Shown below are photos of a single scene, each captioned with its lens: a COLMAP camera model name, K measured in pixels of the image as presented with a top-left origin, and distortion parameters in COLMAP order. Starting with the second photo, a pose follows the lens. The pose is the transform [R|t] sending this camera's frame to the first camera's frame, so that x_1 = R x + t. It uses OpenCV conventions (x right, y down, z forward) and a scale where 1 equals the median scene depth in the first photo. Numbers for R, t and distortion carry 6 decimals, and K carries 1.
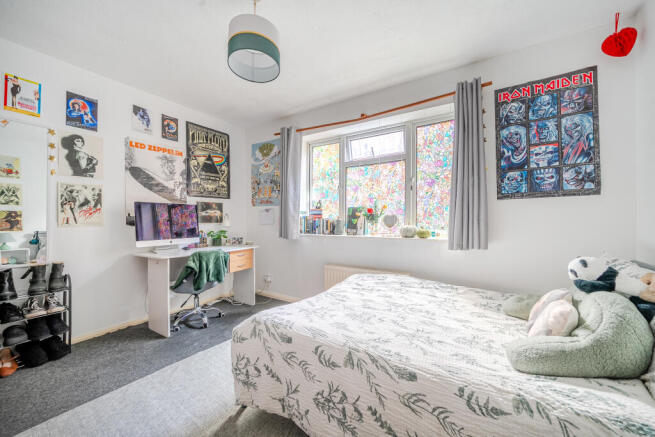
lens RADIAL K [[255.8, 0, 327.5], [0, 255.8, 218.5], [0, 0, 1]] dist [-0.001739, -0.000223]
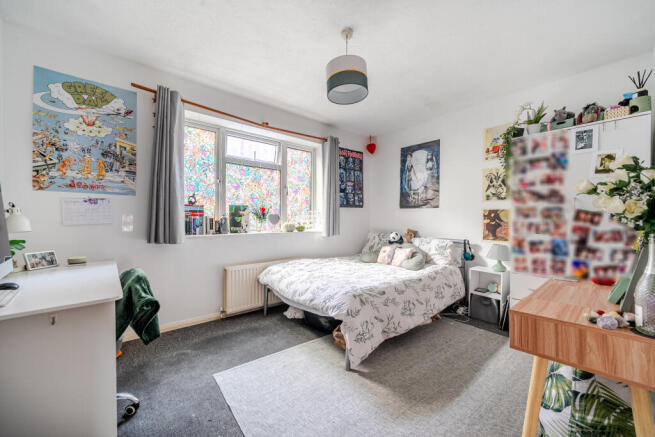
lens RADIAL K [[264.8, 0, 327.5], [0, 264.8, 218.5], [0, 0, 1]] dist [-0.001187, -0.000229]
pose [[0.263400, -0.001251, 0.964686, -0.880264], [-0.011115, 0.999929, 0.004332, -0.000642], [-0.964623, -0.011863, 0.263368, 0.426875]]
